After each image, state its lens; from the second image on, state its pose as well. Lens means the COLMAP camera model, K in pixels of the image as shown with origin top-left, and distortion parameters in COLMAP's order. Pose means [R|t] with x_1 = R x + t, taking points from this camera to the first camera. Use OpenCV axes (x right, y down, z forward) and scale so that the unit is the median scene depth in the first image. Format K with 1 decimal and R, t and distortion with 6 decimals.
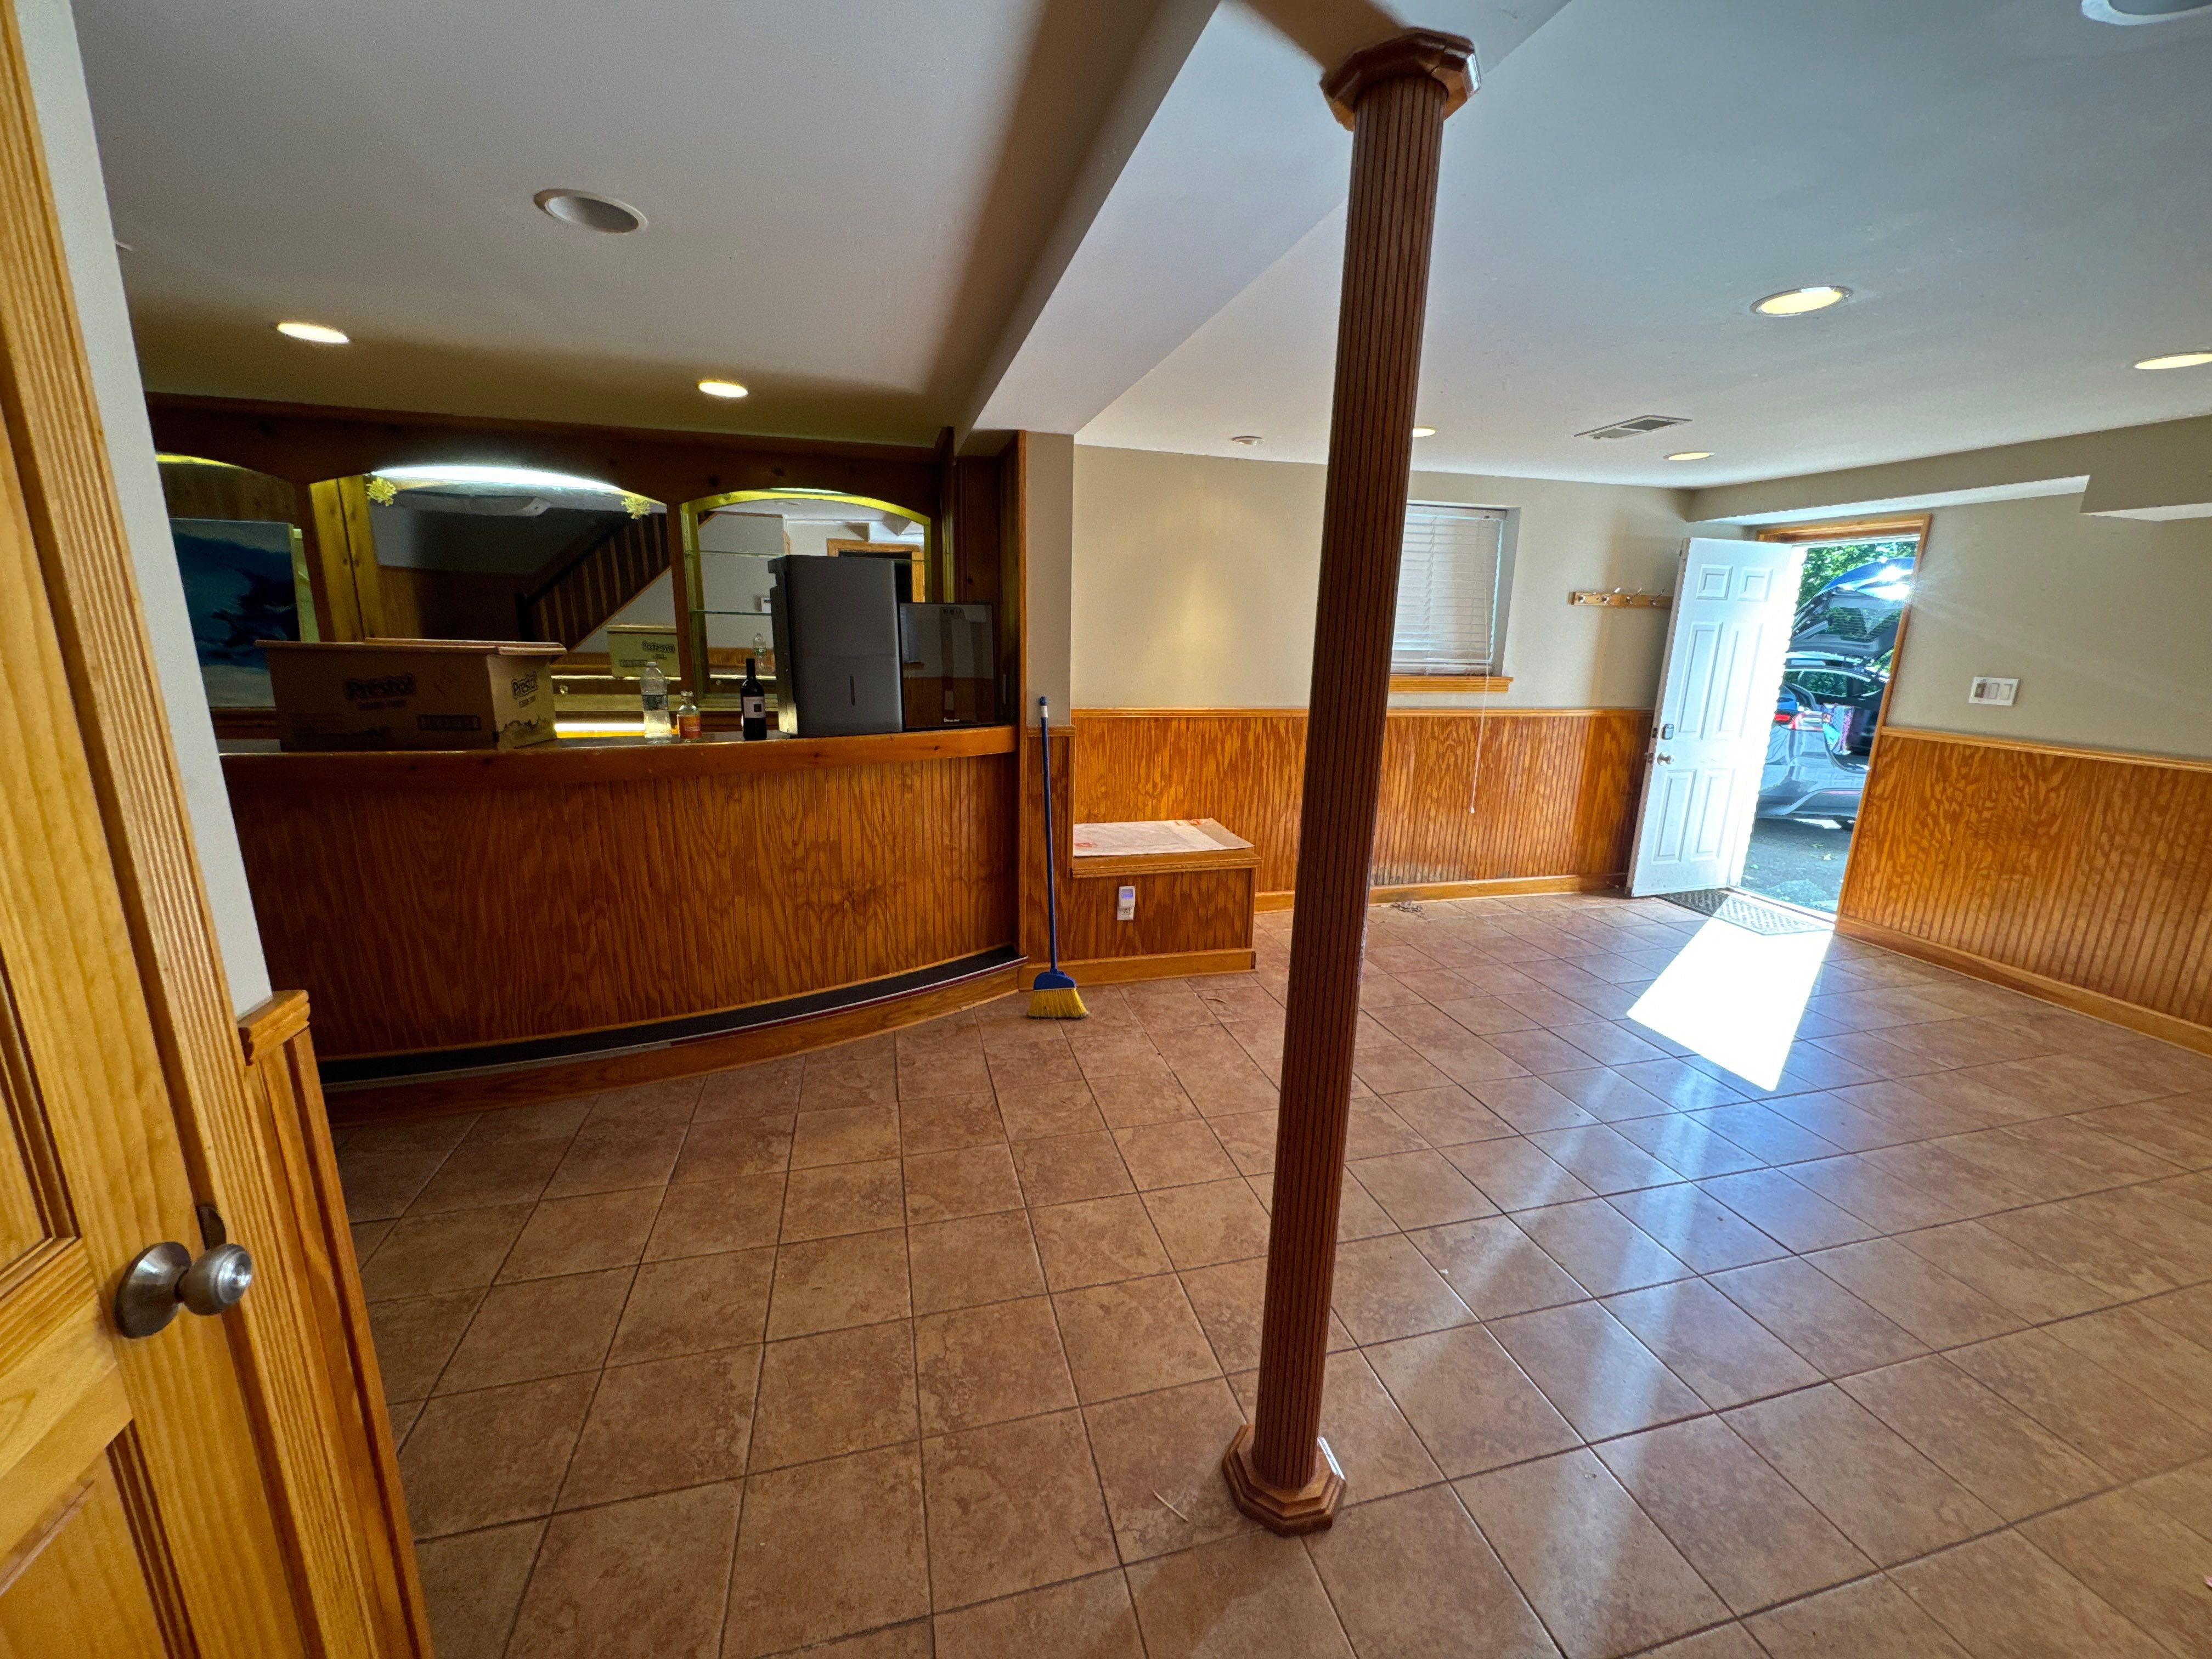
lens RADIAL K [[878.8, 0, 1107.6], [0, 878.8, 827.0], [0, 0, 1]] dist [-0.004235, 0.000683]
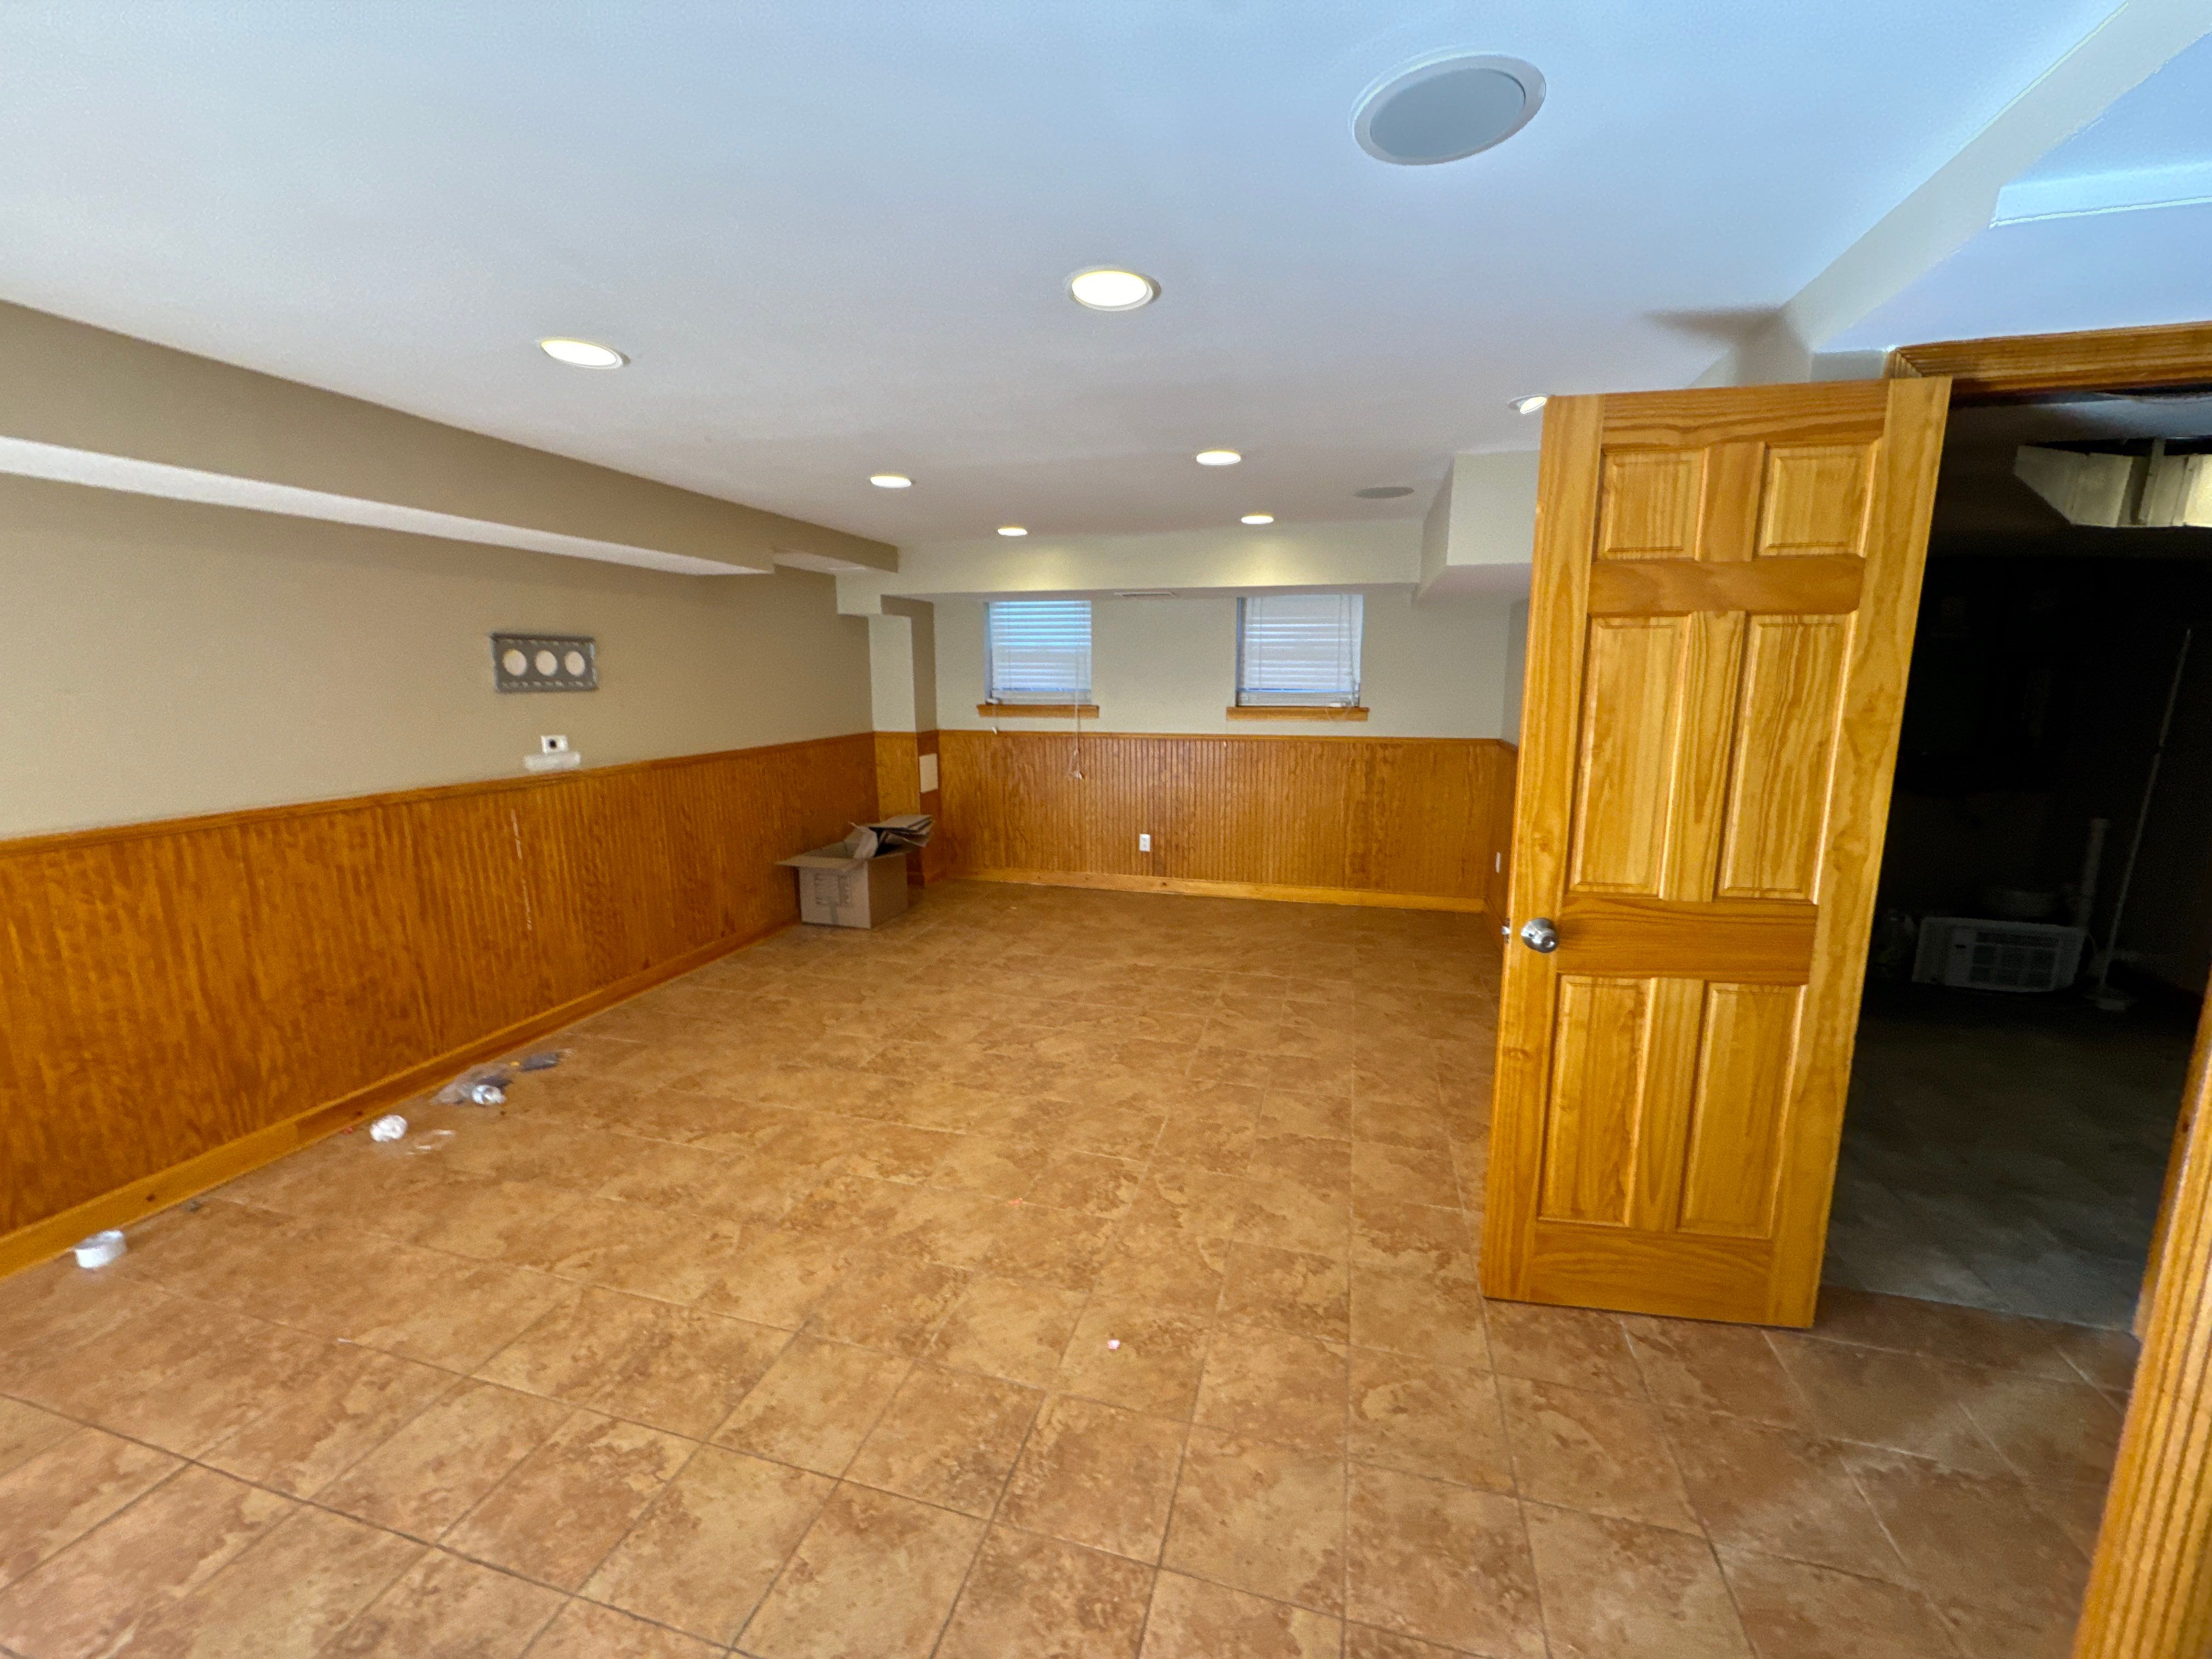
lens RADIAL K [[878.8, 0, 1107.7], [0, 878.8, 823.6], [0, 0, 1]] dist [-0.004235, 0.000683]
pose [[-0.861953, -0.107760, 0.495404, 0.224311], [0.095621, 0.925060, 0.367588, -0.130420], [-0.497889, 0.364215, -0.787054, 0.588912]]
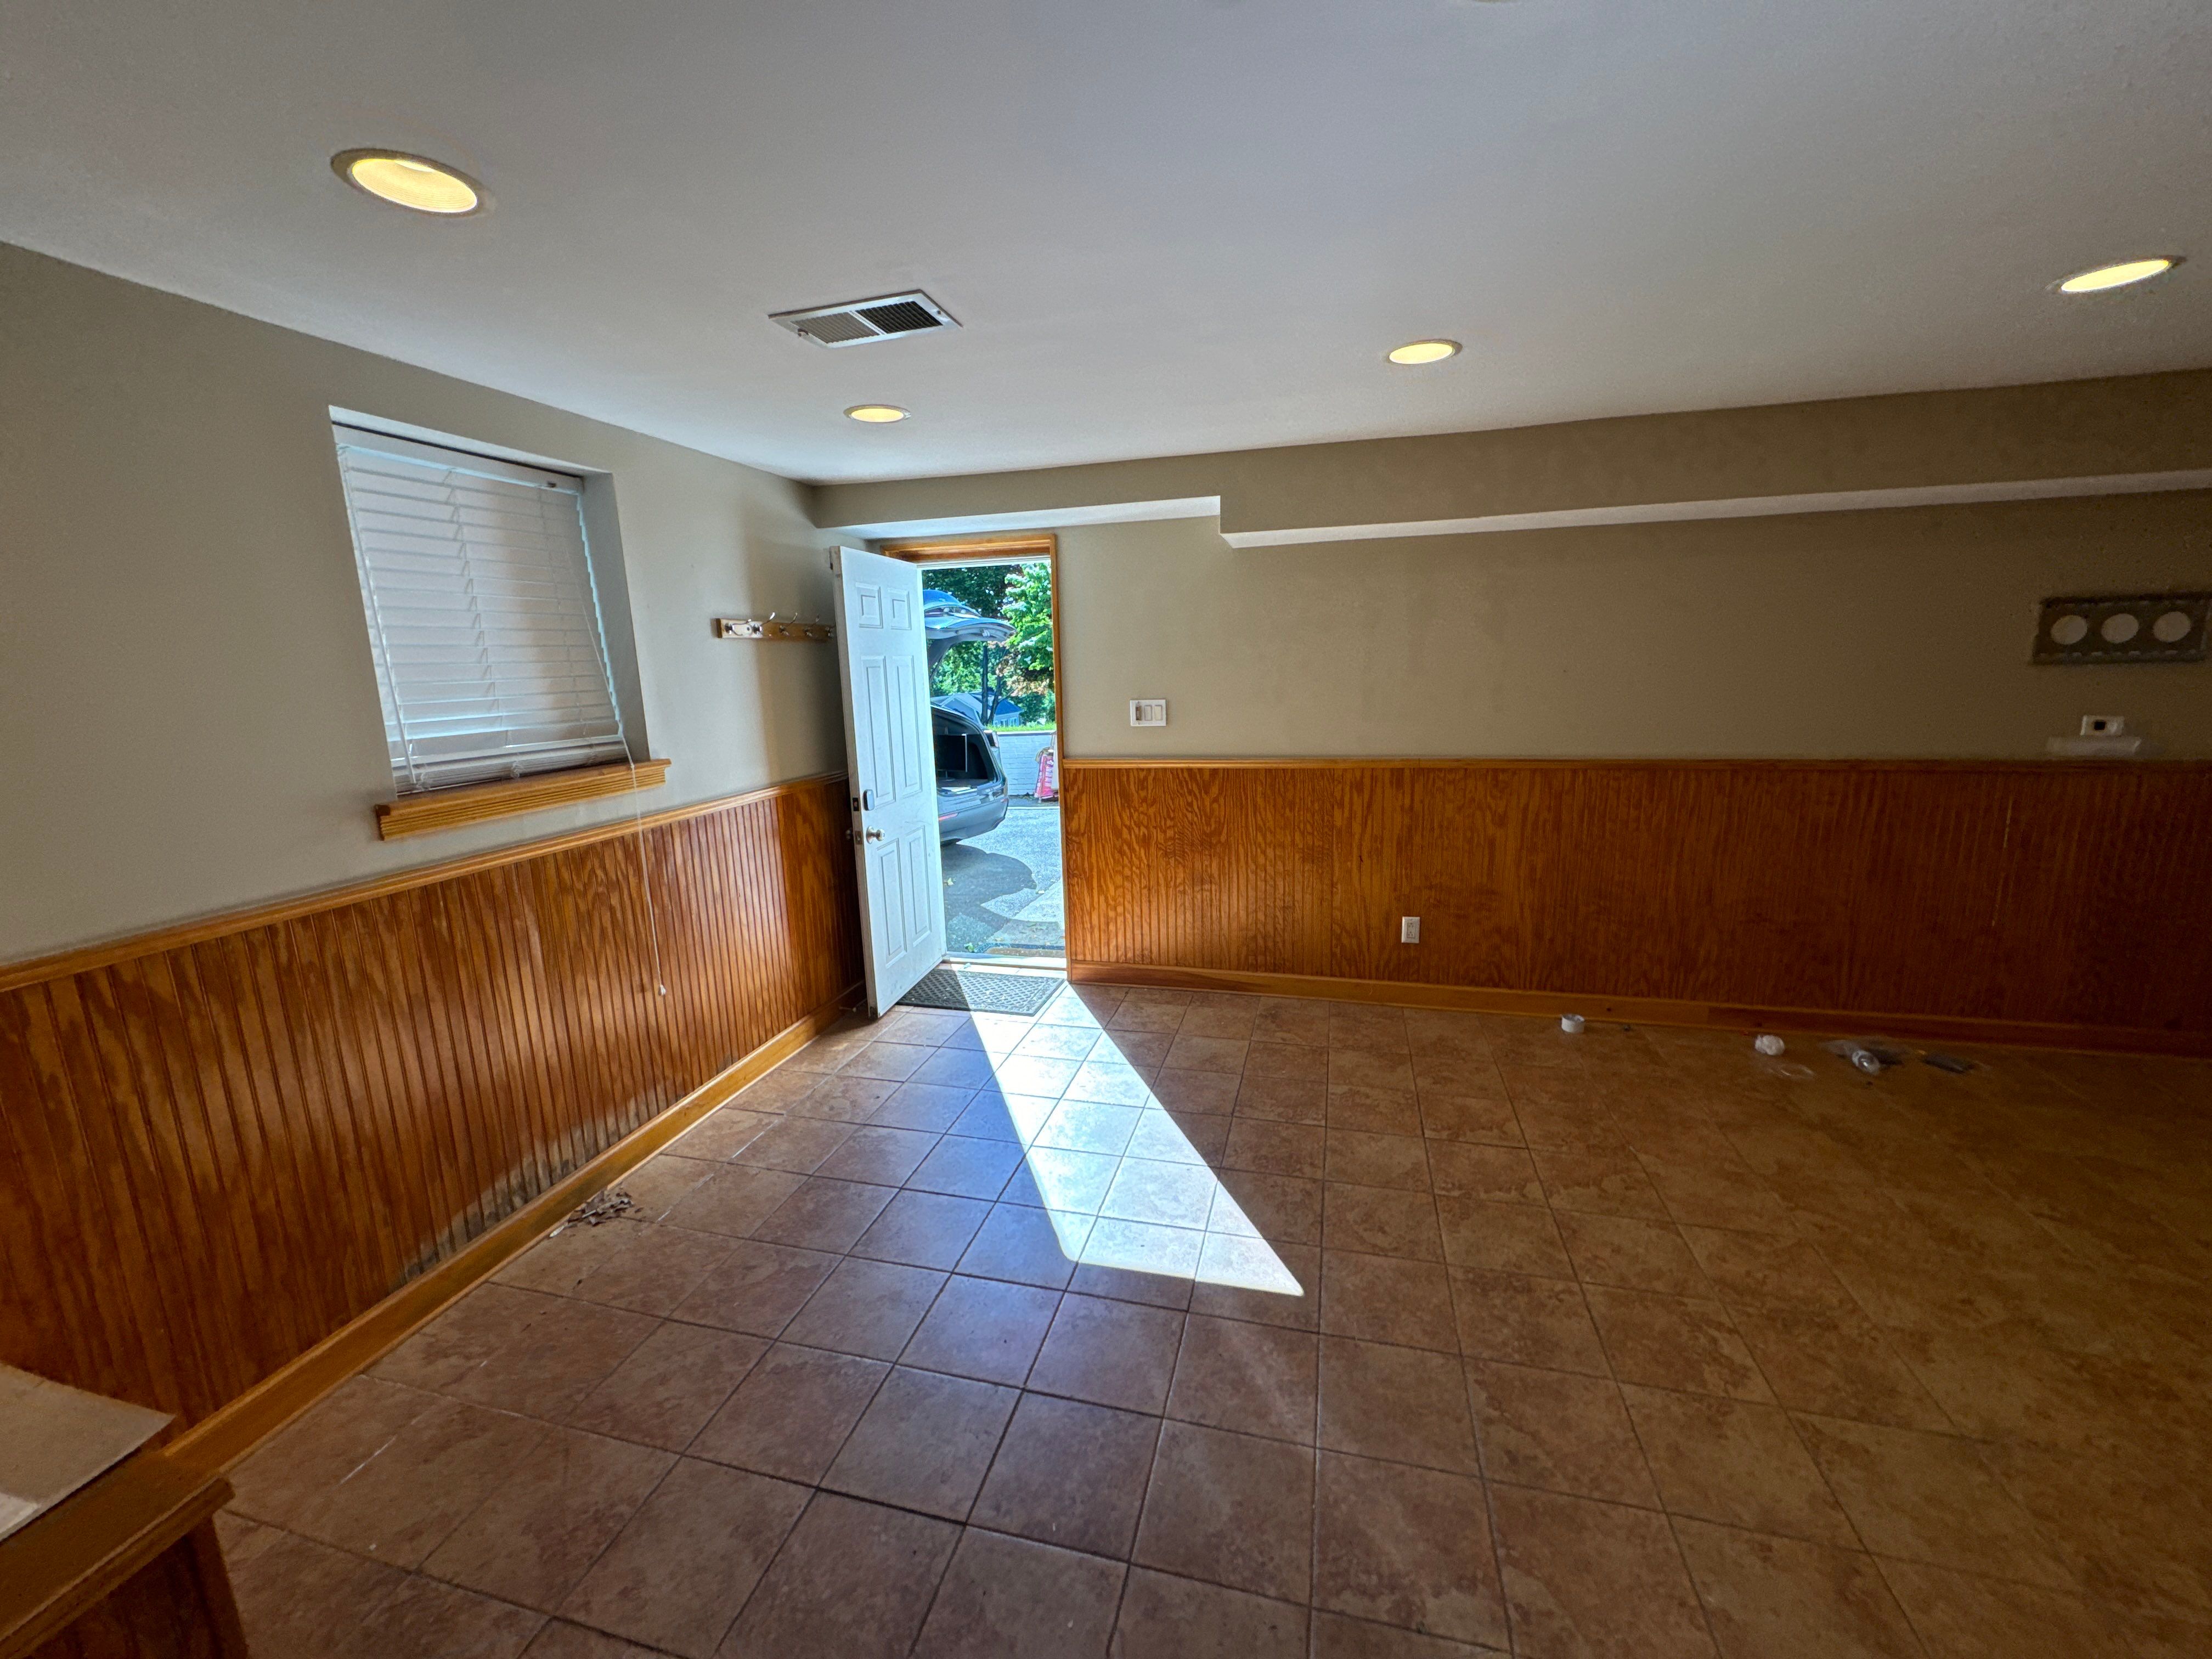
lens RADIAL K [[878.8, 0, 1103.2], [0, 878.8, 824.1], [0, 0, 1]] dist [-0.004235, 0.000683]
pose [[0.495066, -0.197044, 0.846217, 0.098781], [0.236974, 0.967641, 0.086680, -0.117382], [-0.835914, 0.157619, 0.525741, 0.477292]]
